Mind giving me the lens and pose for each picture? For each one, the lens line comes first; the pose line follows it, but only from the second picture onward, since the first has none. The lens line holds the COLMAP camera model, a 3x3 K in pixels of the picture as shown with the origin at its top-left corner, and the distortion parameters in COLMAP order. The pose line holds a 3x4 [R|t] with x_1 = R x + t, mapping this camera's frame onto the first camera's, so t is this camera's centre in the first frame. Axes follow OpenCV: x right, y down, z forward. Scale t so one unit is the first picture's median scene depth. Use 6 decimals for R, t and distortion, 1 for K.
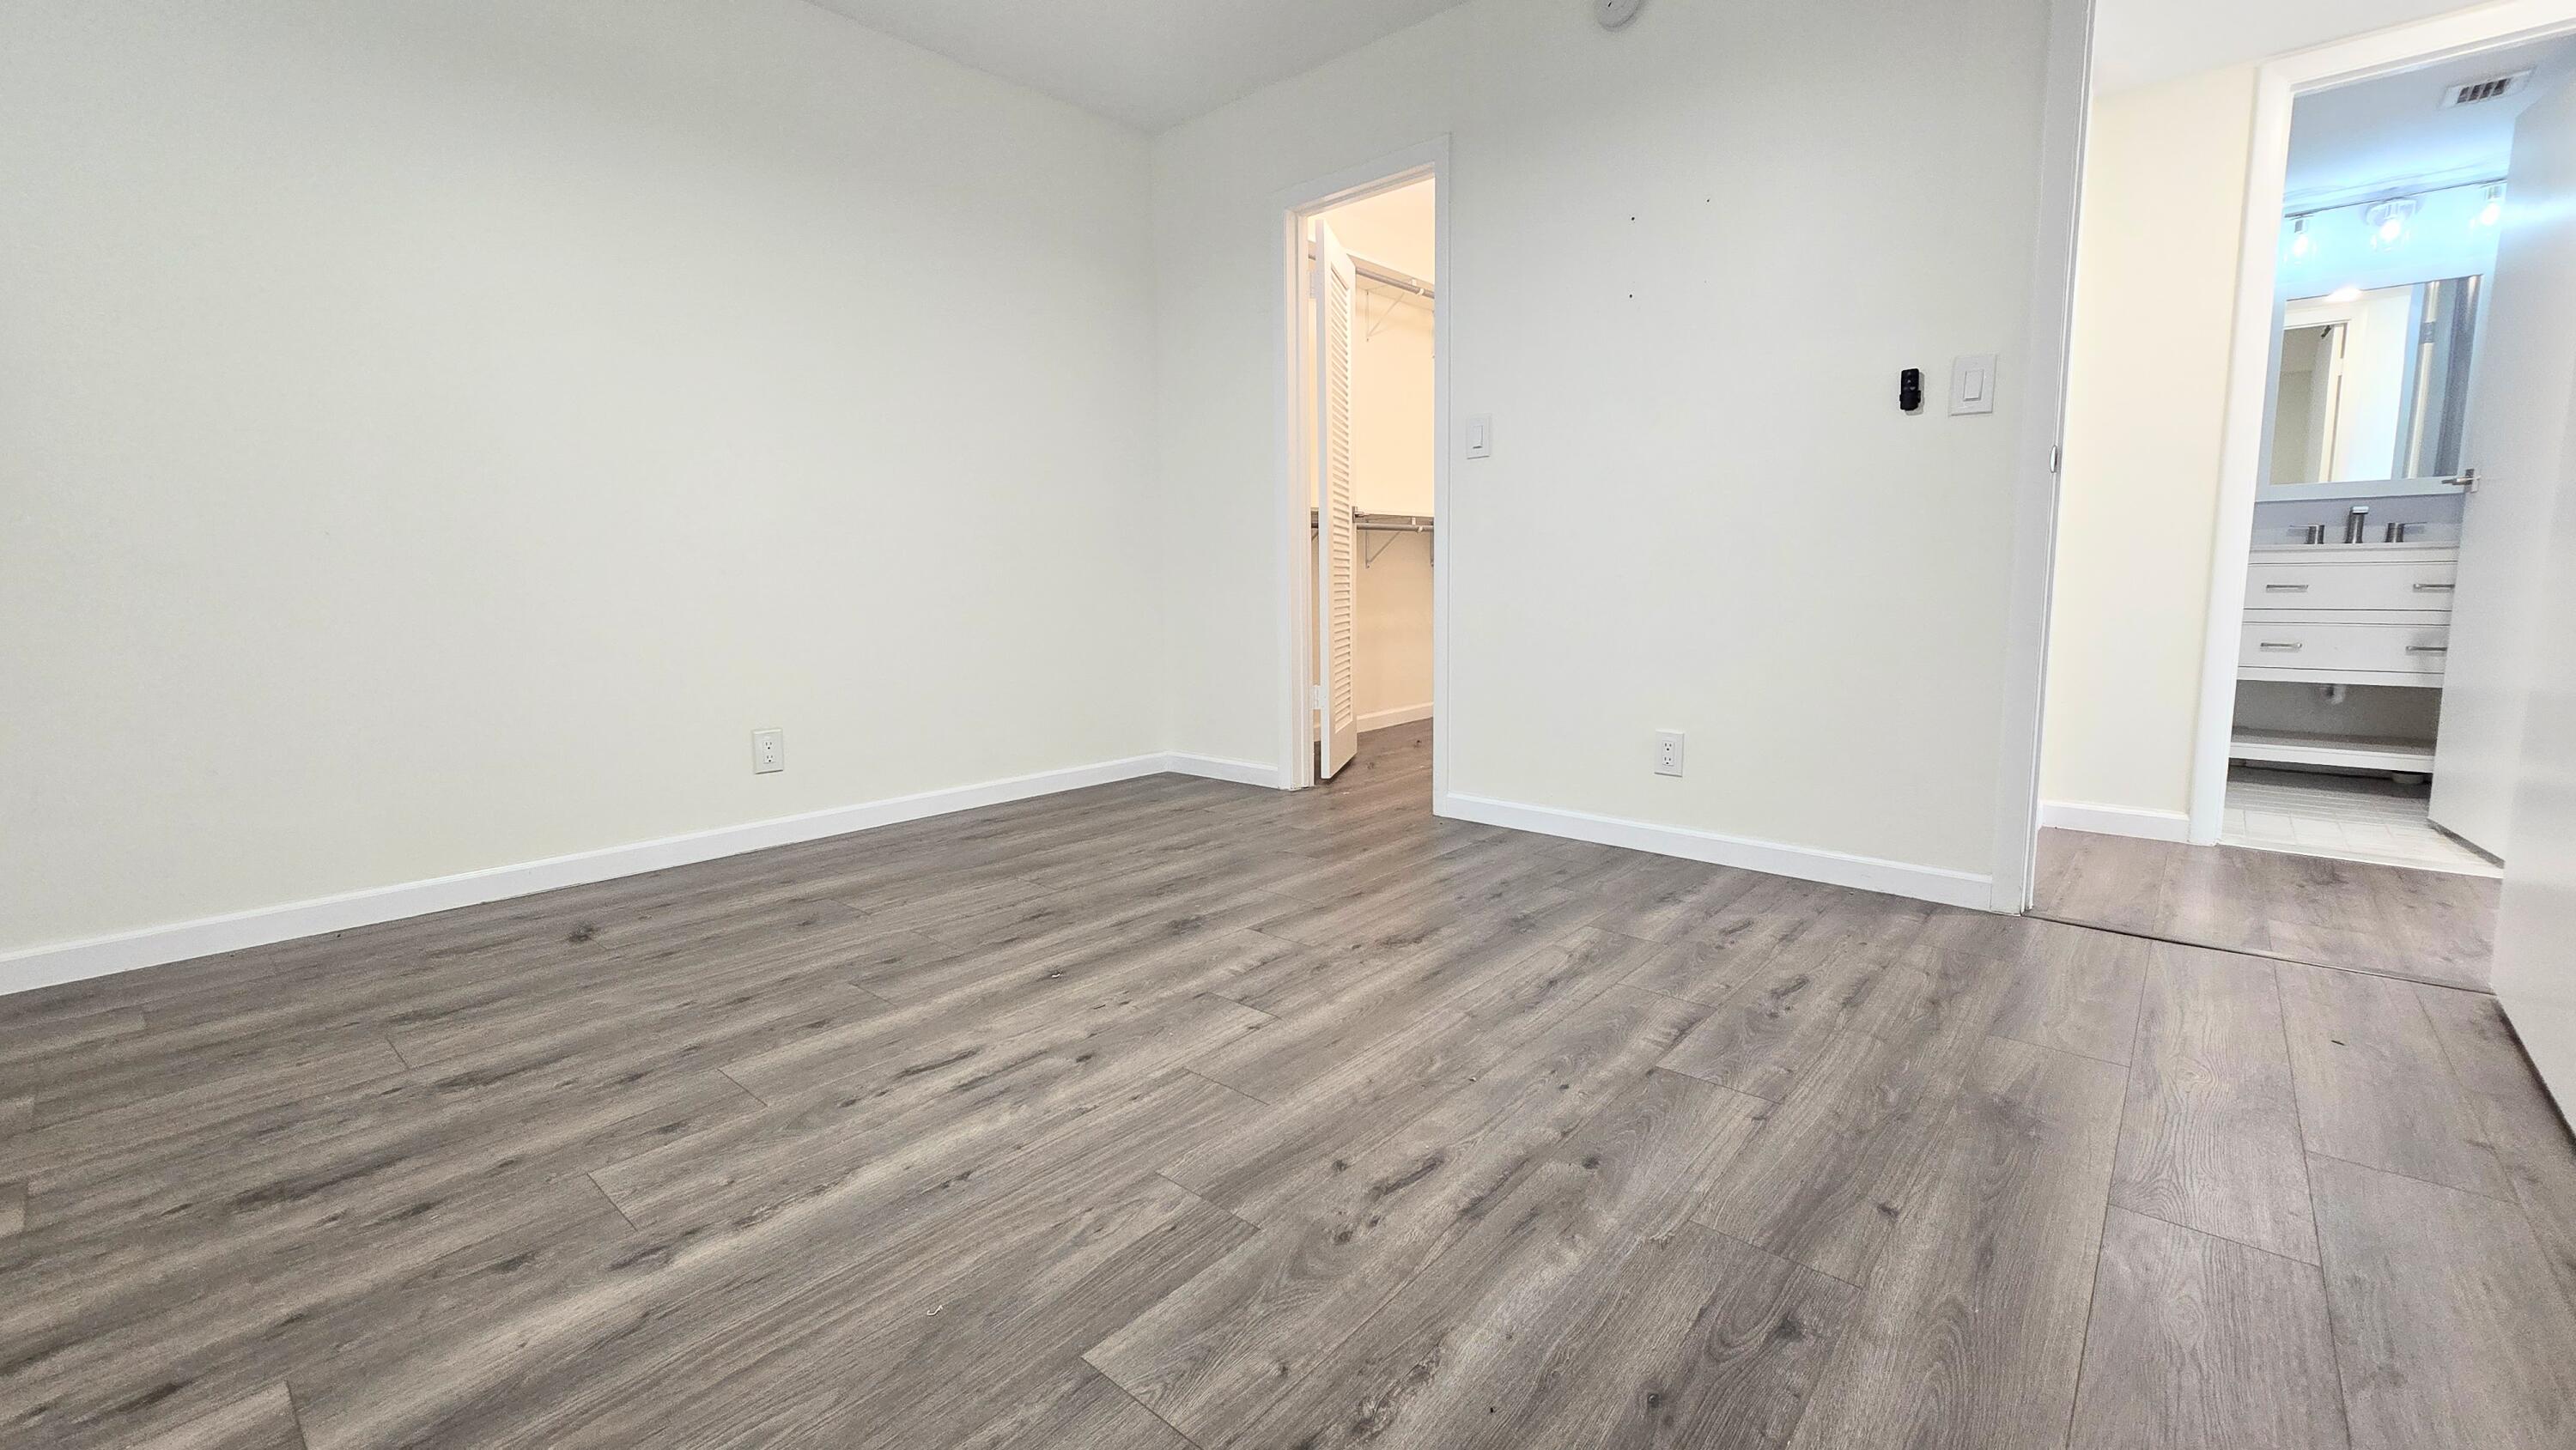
lens RADIAL K [[1046.7, 0, 1288.4], [0, 1046.7, 710.0], [0, 0, 1]] dist [-0.003765, -0.000308]
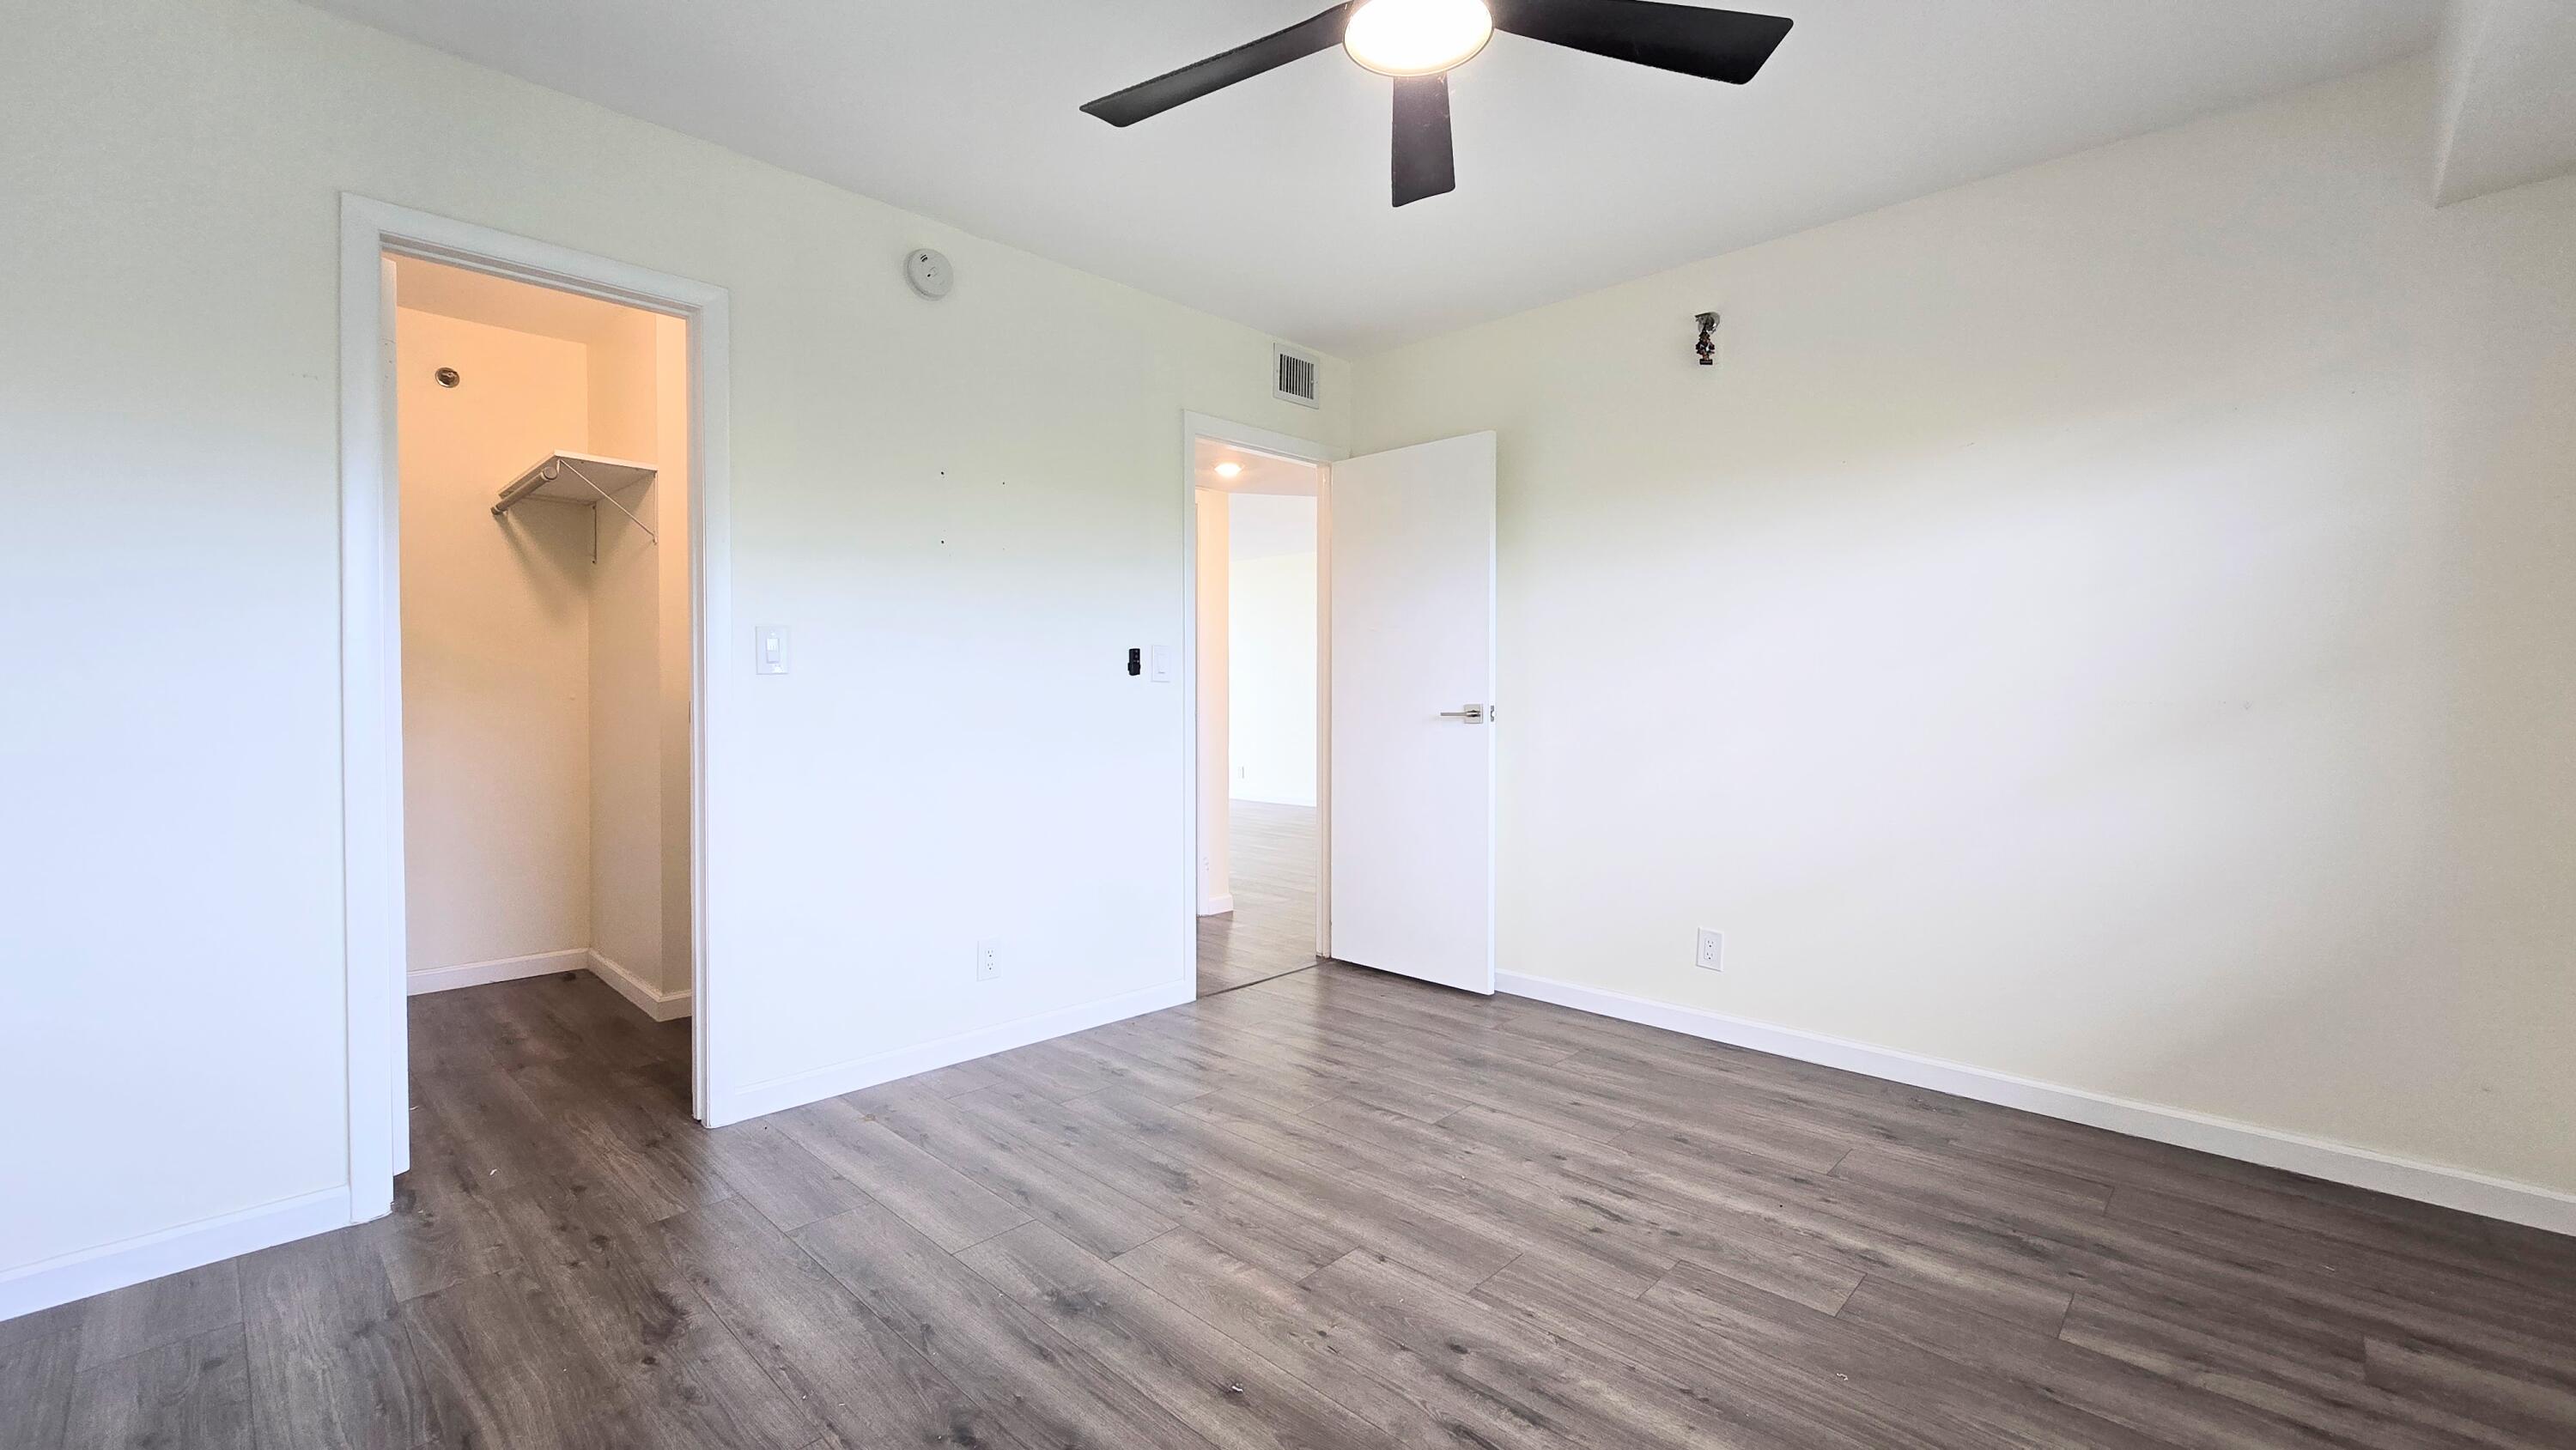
lens RADIAL K [[1046.7, 0, 1279.7], [0, 1046.7, 708.9], [0, 0, 1]] dist [-0.003765, -0.000308]
pose [[0.052967, -0.000543, 0.998596, -1.035886], [0.125632, 0.992058, -0.006124, -0.252091], [-0.990662, 0.125780, 0.052615, 0.890713]]
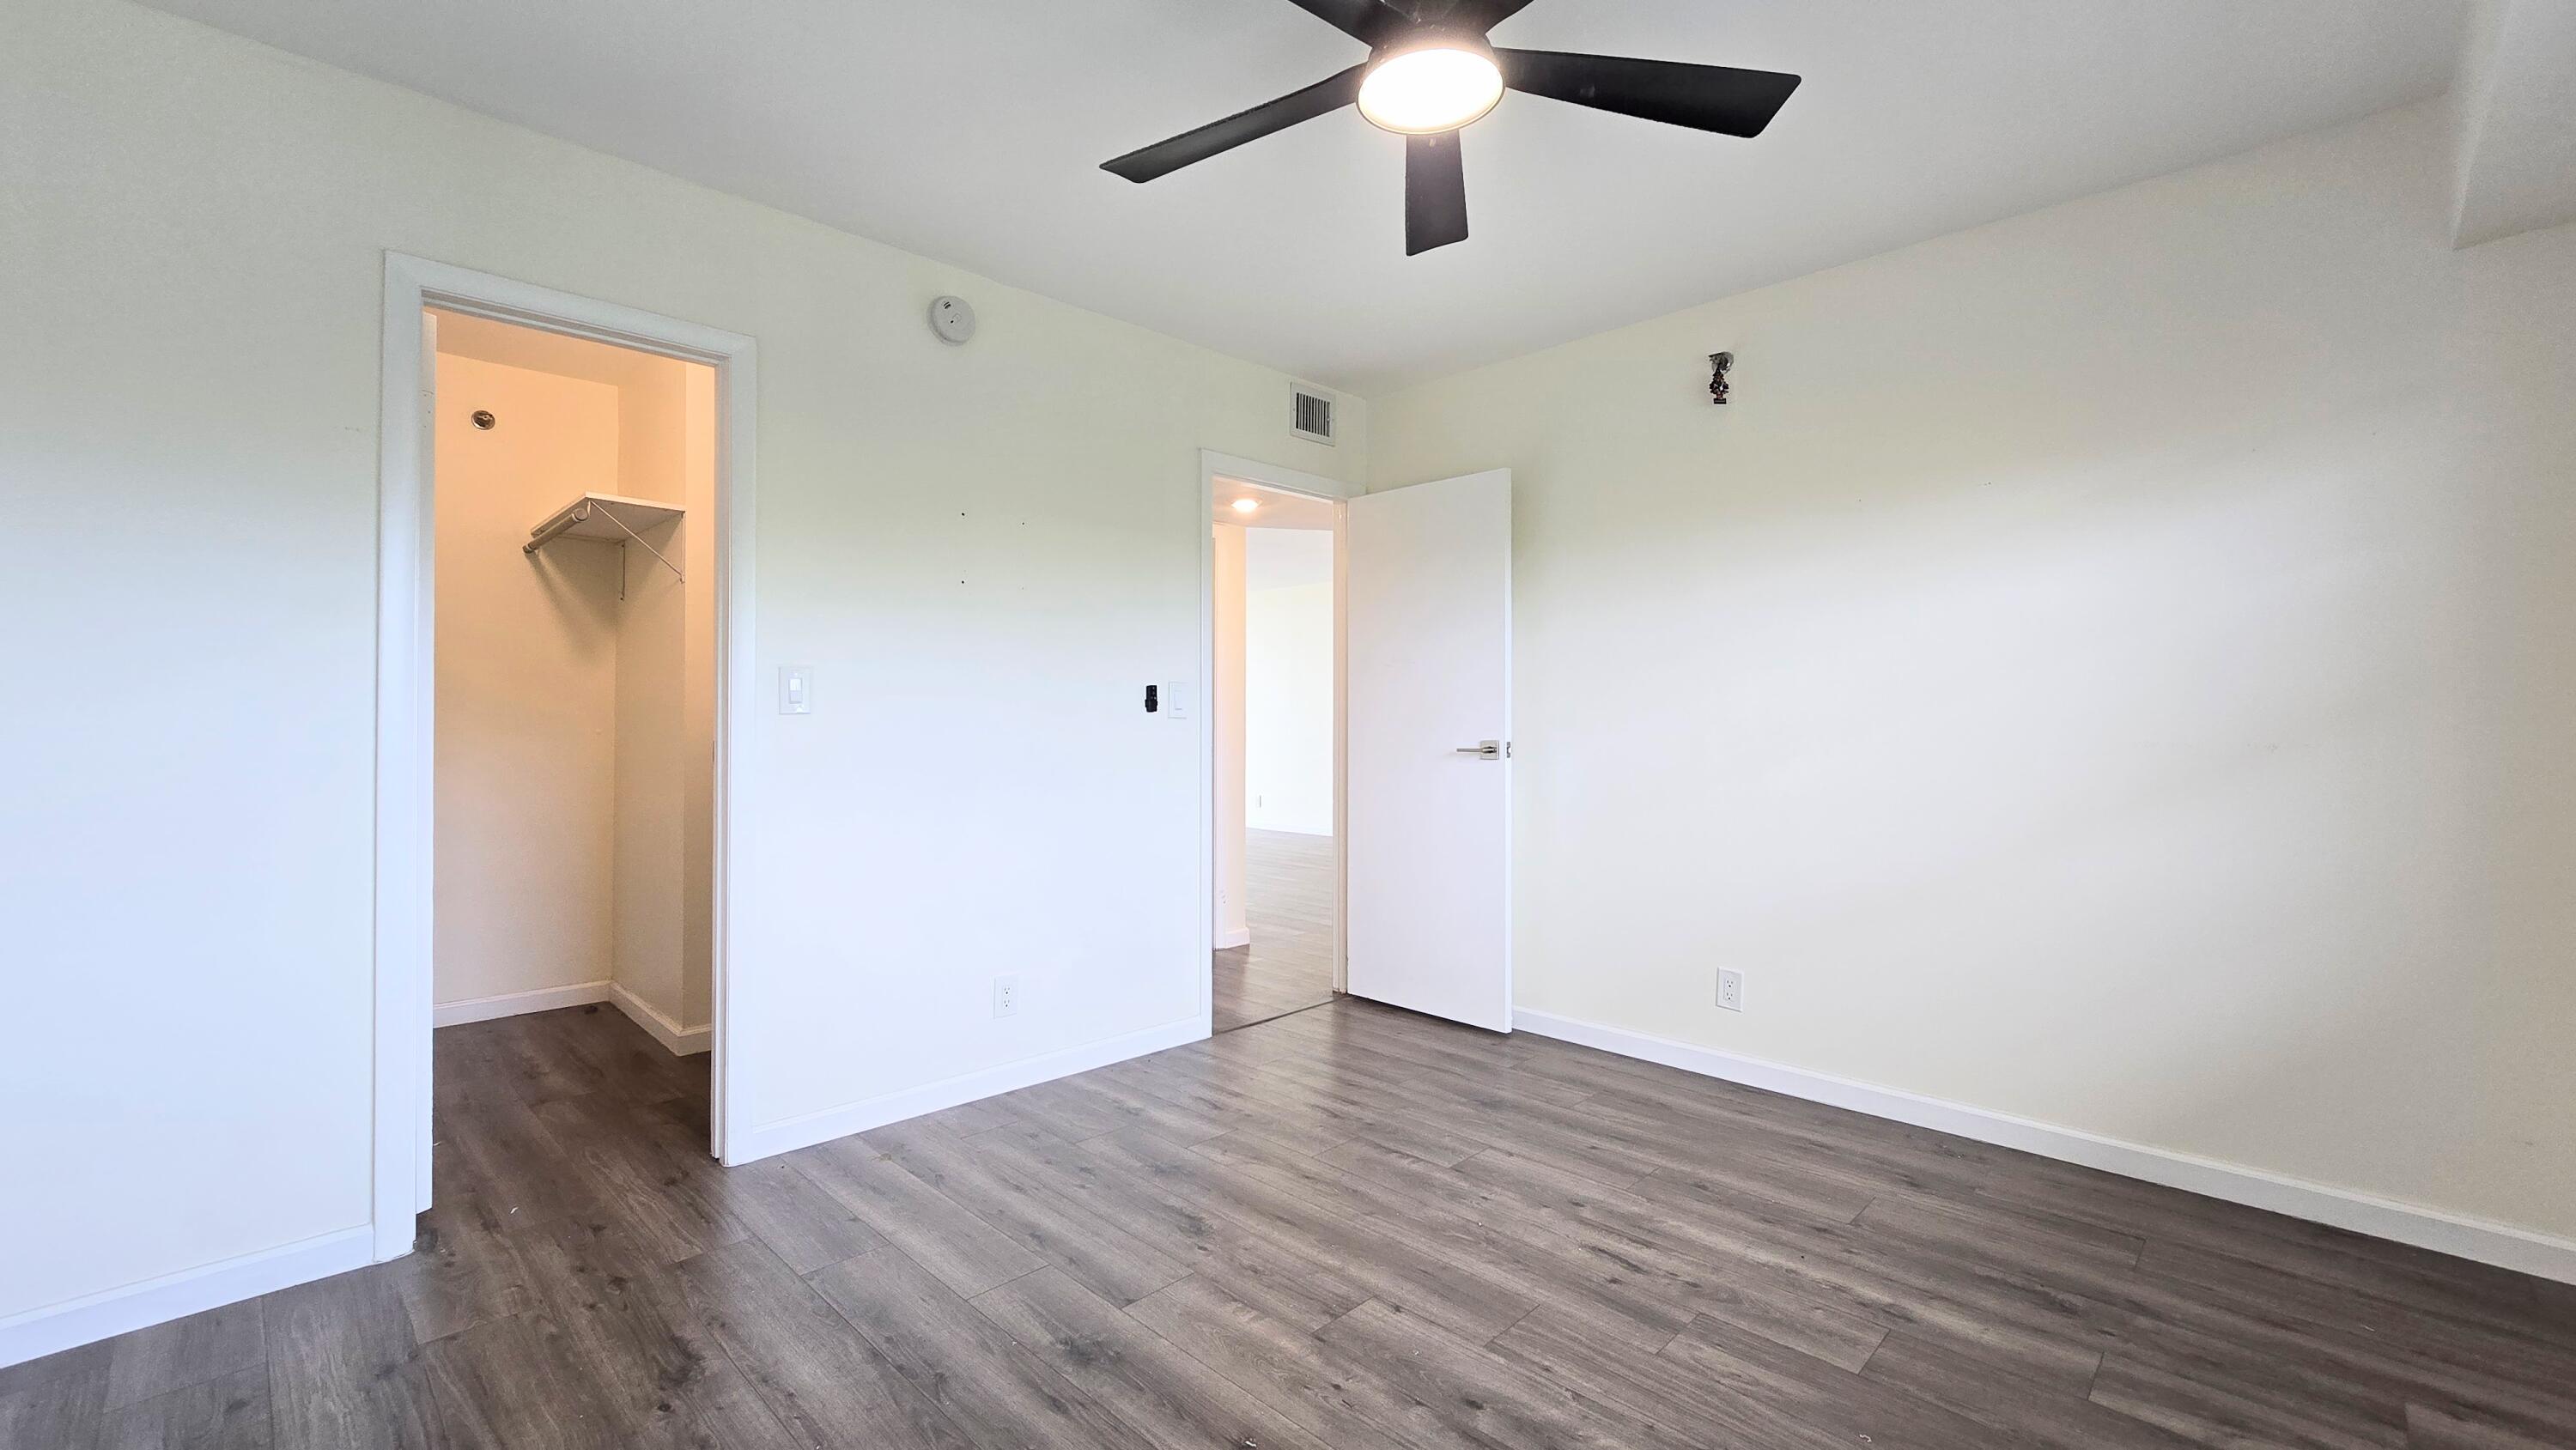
lens RADIAL K [[1046.7, 0, 1280.0], [0, 1046.7, 708.6], [0, 0, 1]] dist [-0.003765, -0.000308]
pose [[0.069753, 0.023990, 0.997276, -1.043214], [0.124737, 0.991655, -0.032579, -0.270761], [-0.989735, 0.126670, 0.066178, 0.884965]]
